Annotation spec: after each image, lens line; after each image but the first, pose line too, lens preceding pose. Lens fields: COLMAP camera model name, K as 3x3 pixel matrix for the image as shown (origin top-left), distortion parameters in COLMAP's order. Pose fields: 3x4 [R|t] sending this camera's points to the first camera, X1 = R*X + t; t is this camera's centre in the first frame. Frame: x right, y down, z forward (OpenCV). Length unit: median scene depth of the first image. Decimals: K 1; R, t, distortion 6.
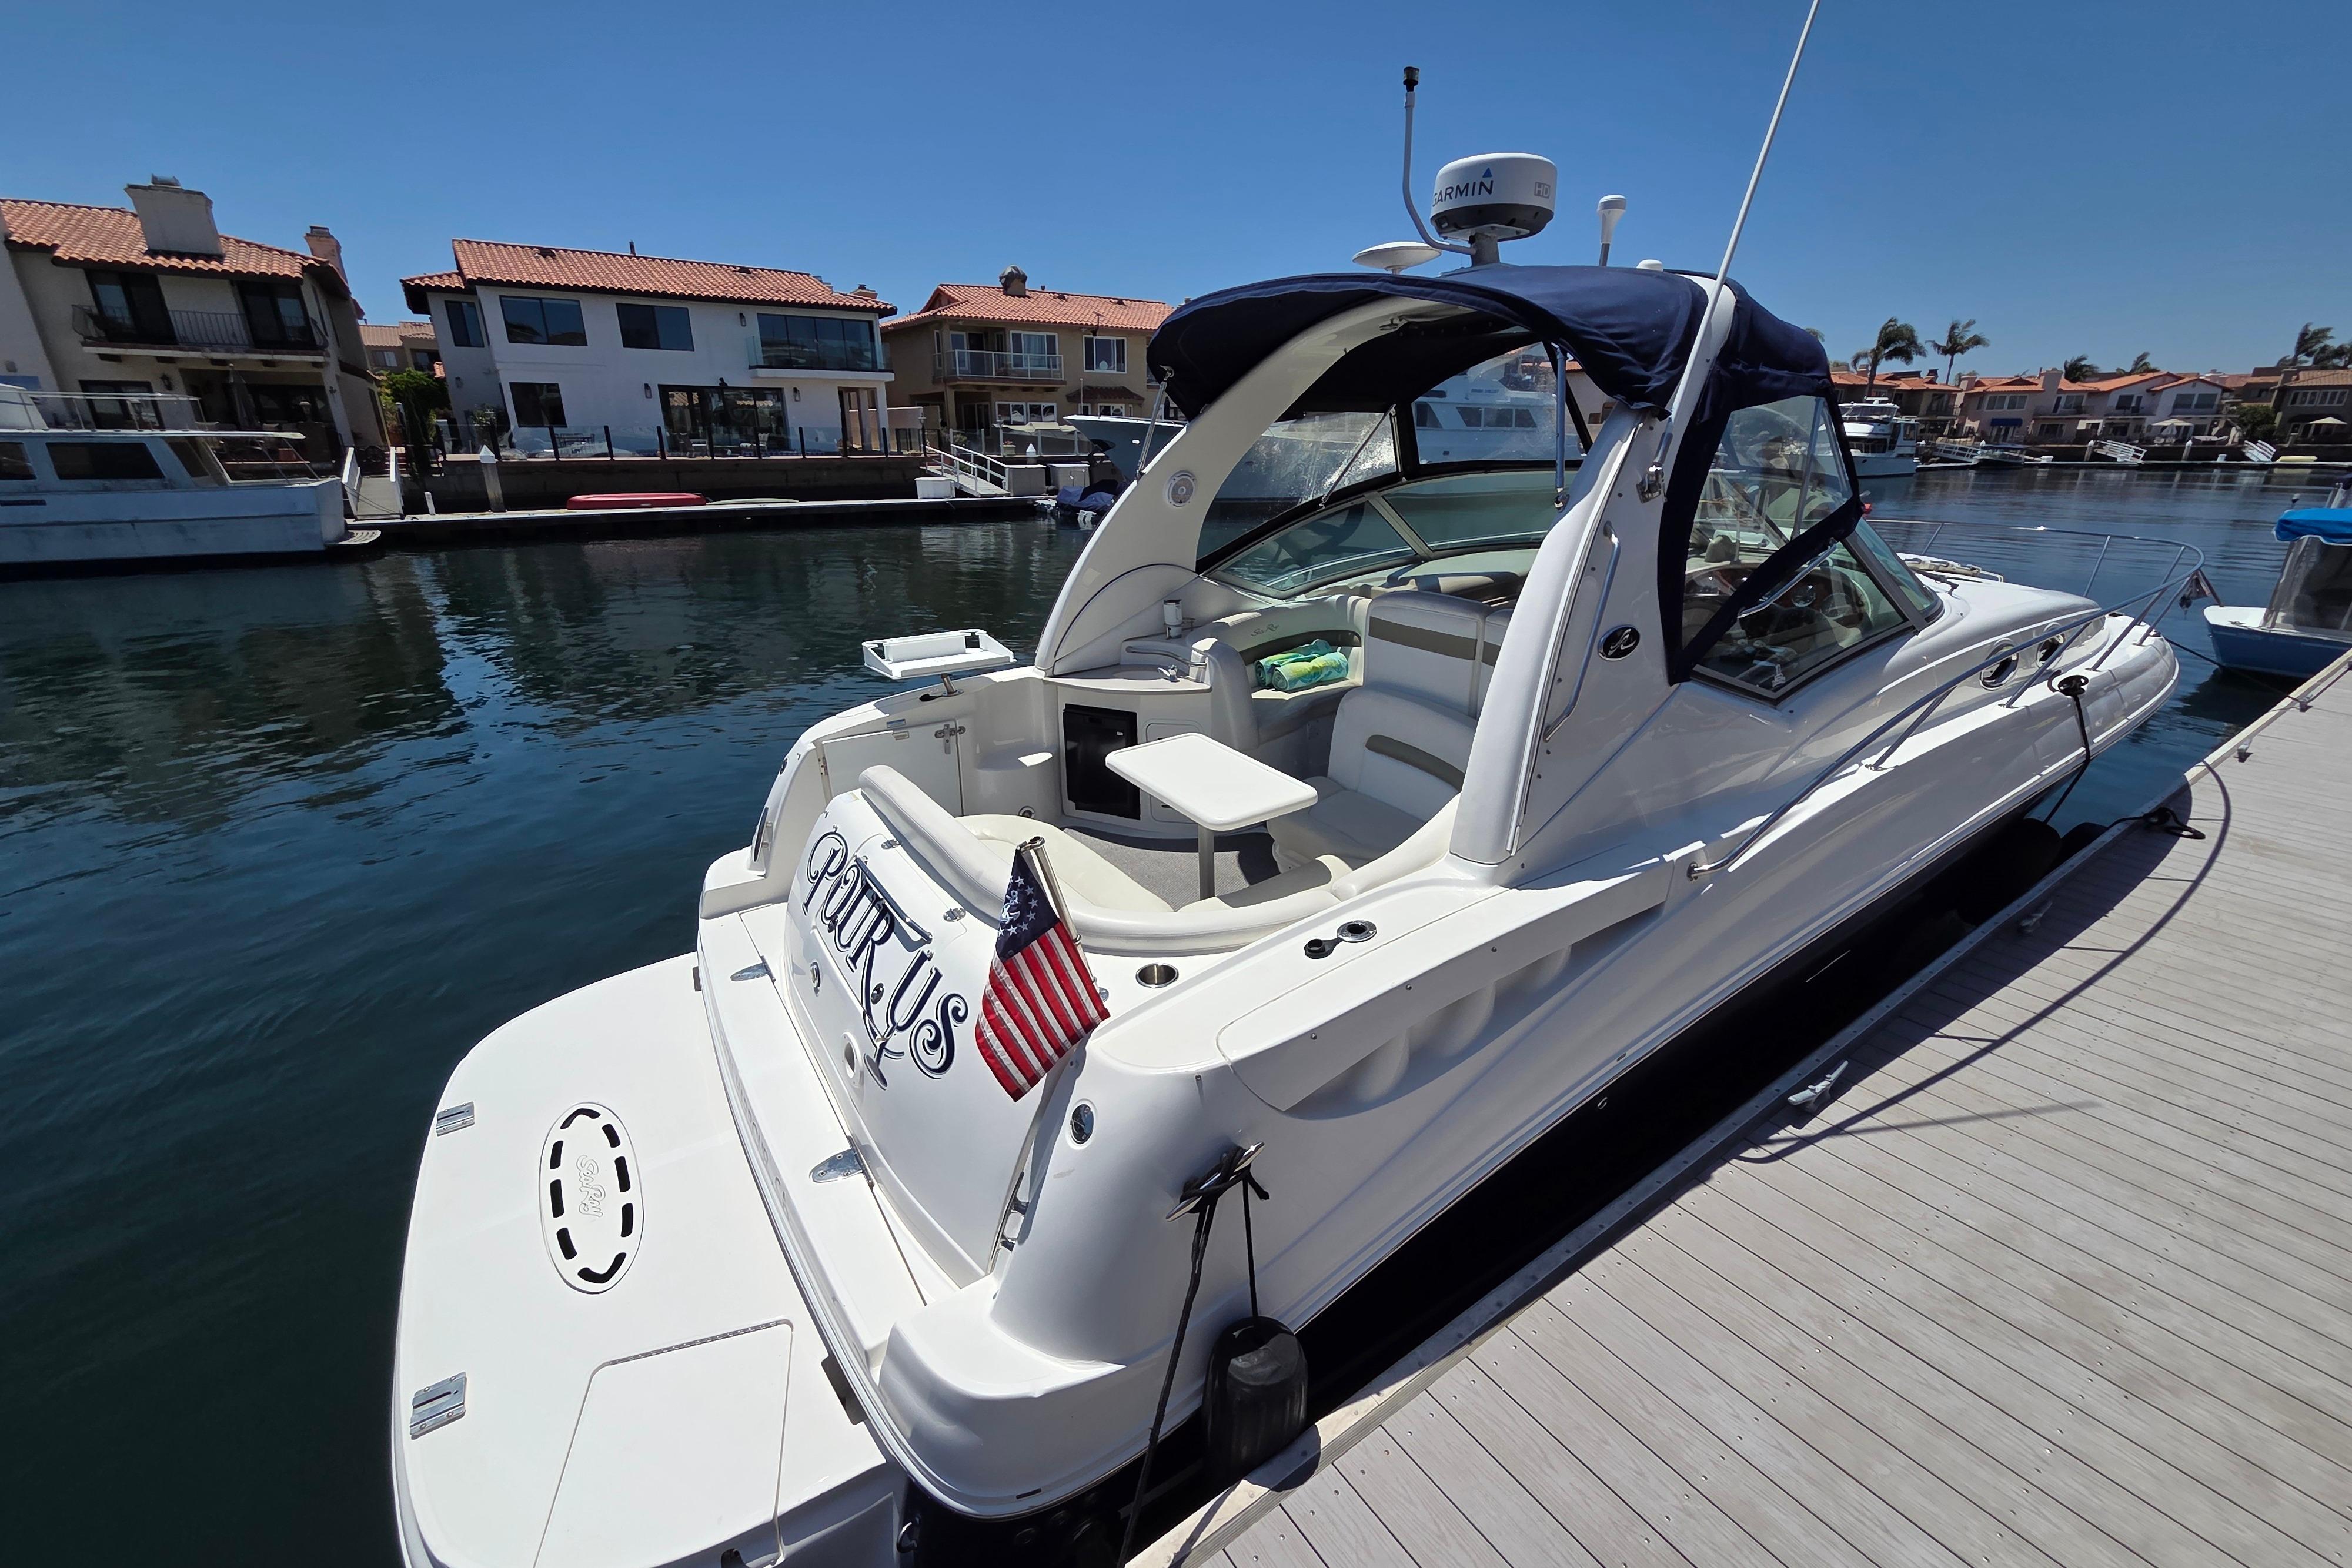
lens RADIAL K [[942.5, 0, 1135.4], [0, 942.5, 767.8], [0, 0, 1]] dist [0.000091, 0.000137]
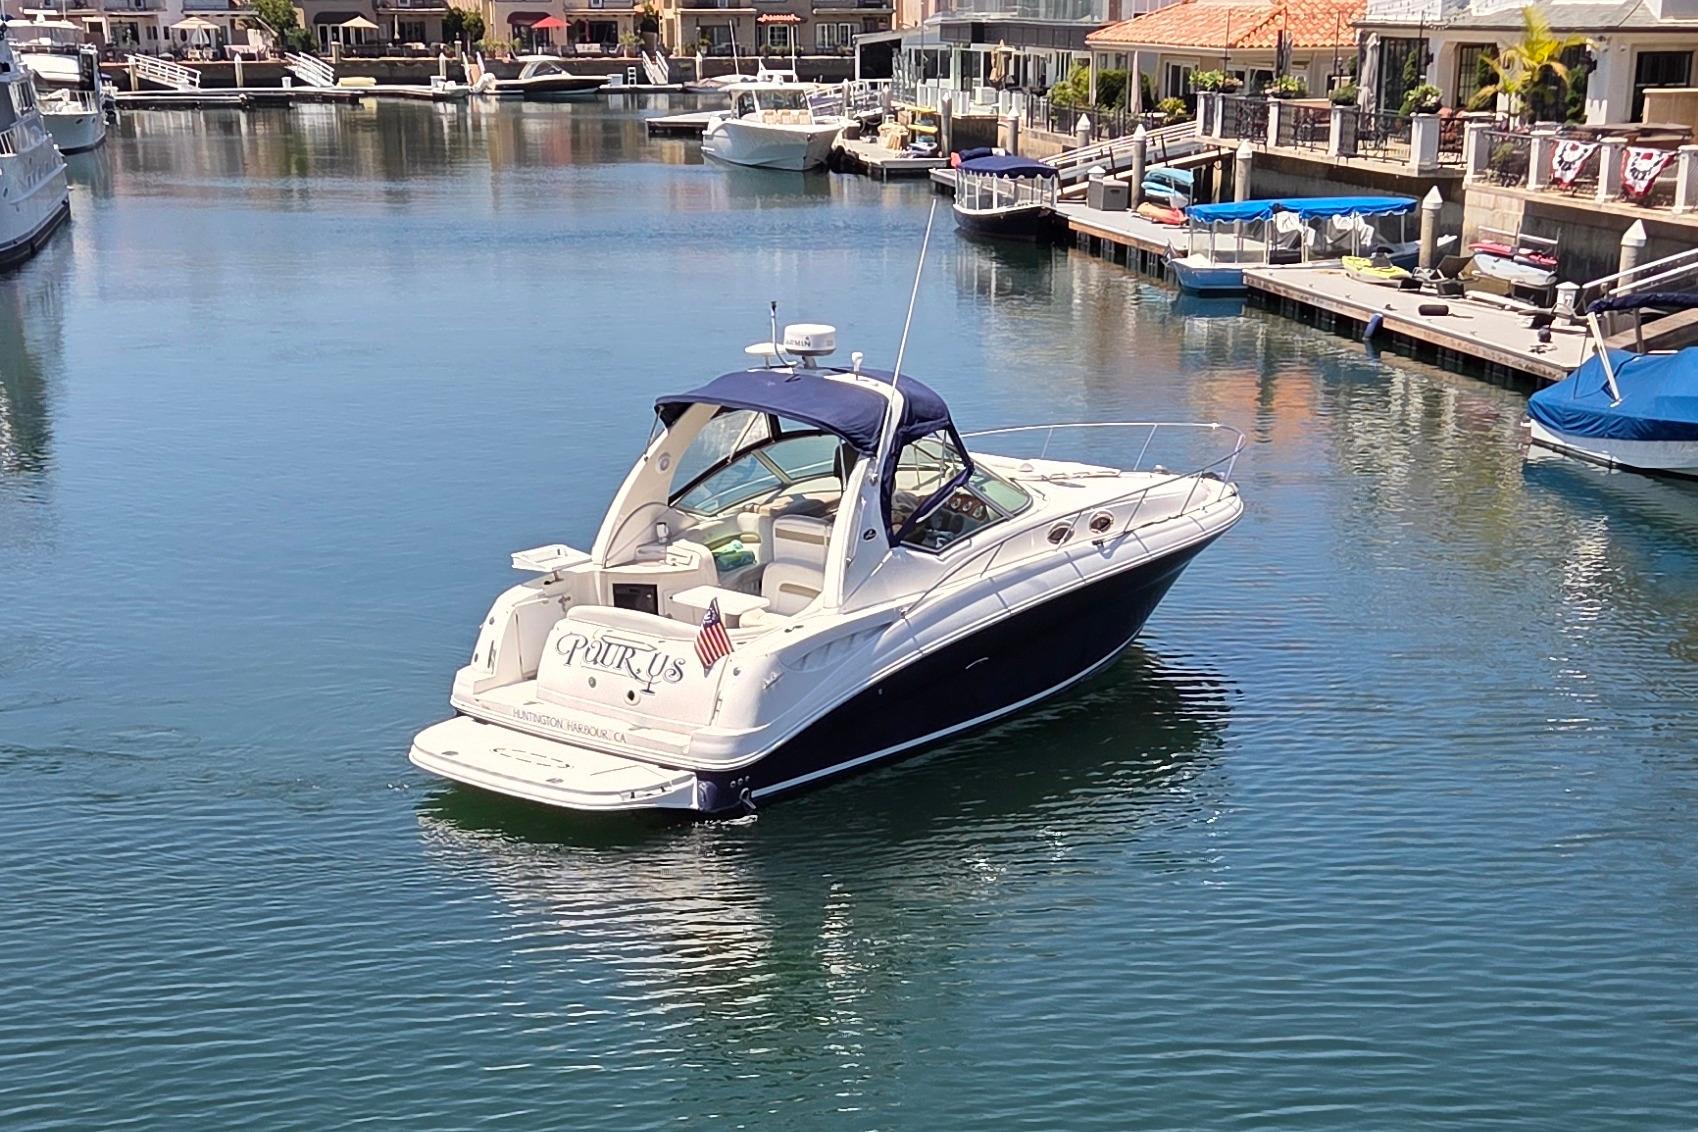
lens RADIAL K [[2535.1, 0, 849.0], [0, 2535.1, 566.0], [0, 0, 1]] dist [0.042530, -0.111949]
pose [[0.938102, -0.061160, 0.340918, -2.322540], [0.104667, 0.988326, -0.110707, 0.860611], [-0.330167, 0.139538, 0.933552, -6.557781]]
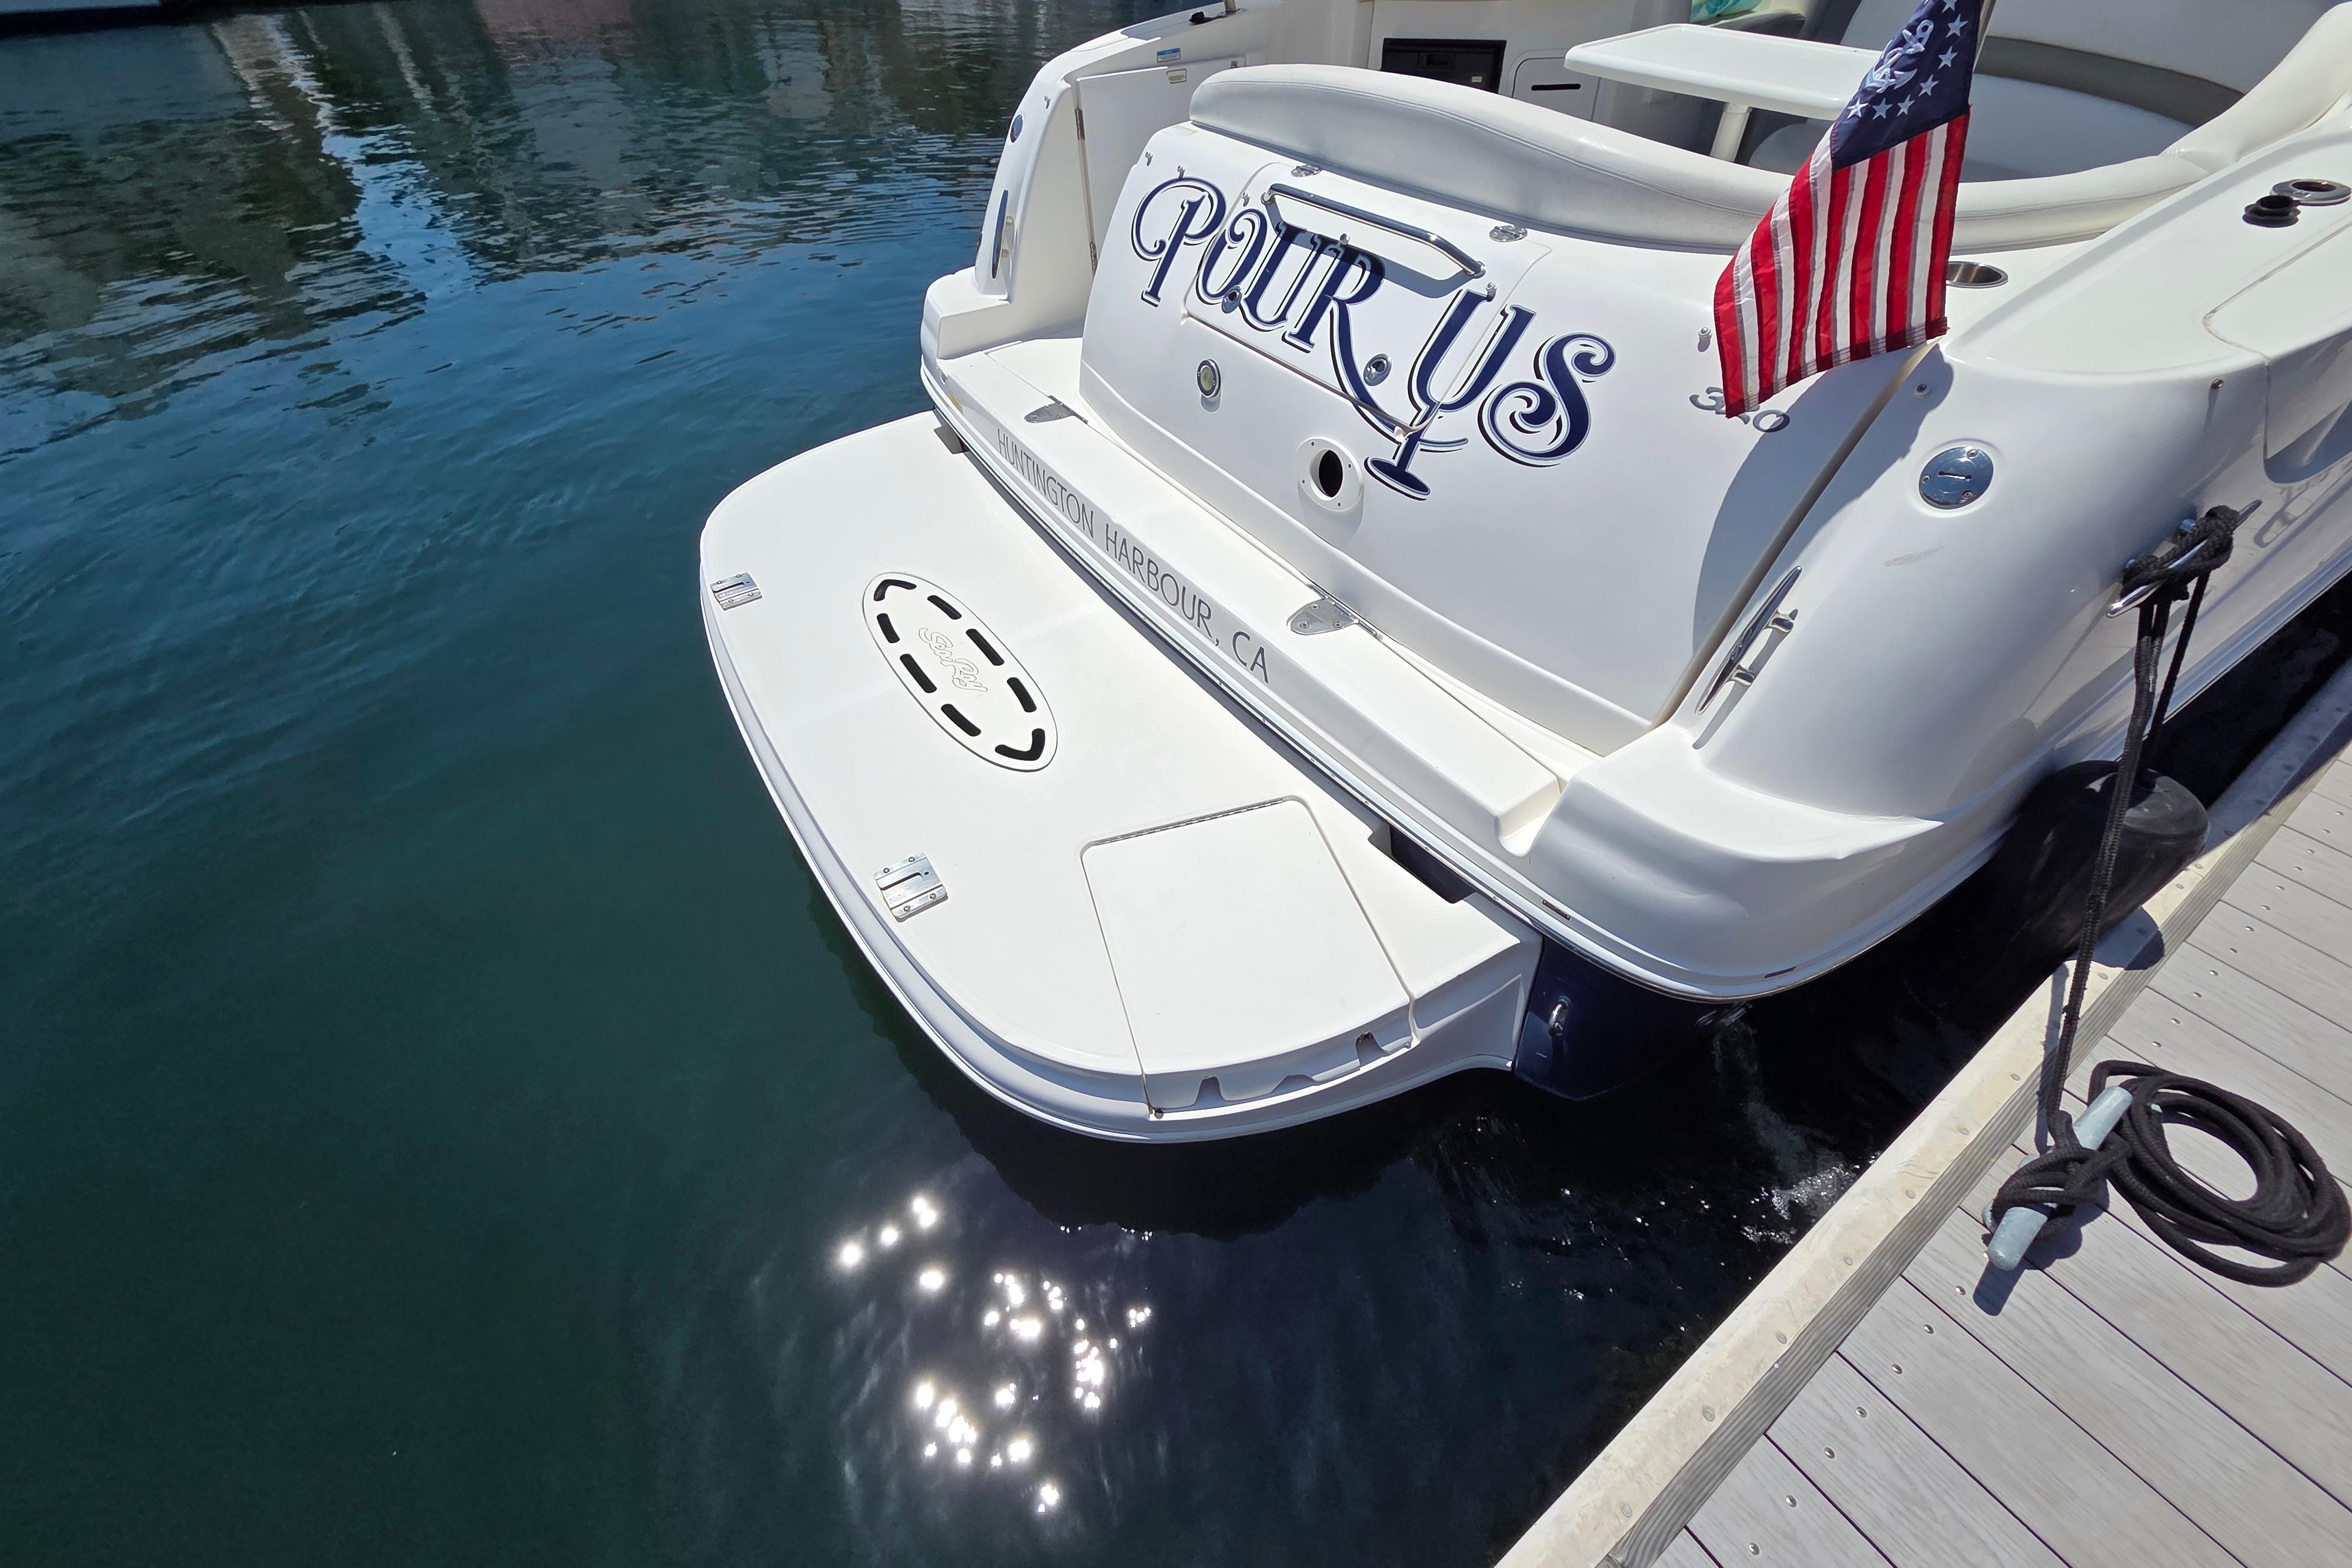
lens RADIAL K [[942.5, 0, 1135.4], [0, 942.5, 767.8], [0, 0, 1]] dist [0.000091, 0.000137]
pose [[0.999741, -0.012959, -0.018709, -0.445980], [0.019624, 0.907171, 0.420304, 0.216058], [0.011526, -0.420563, 0.907190, 0.278060]]
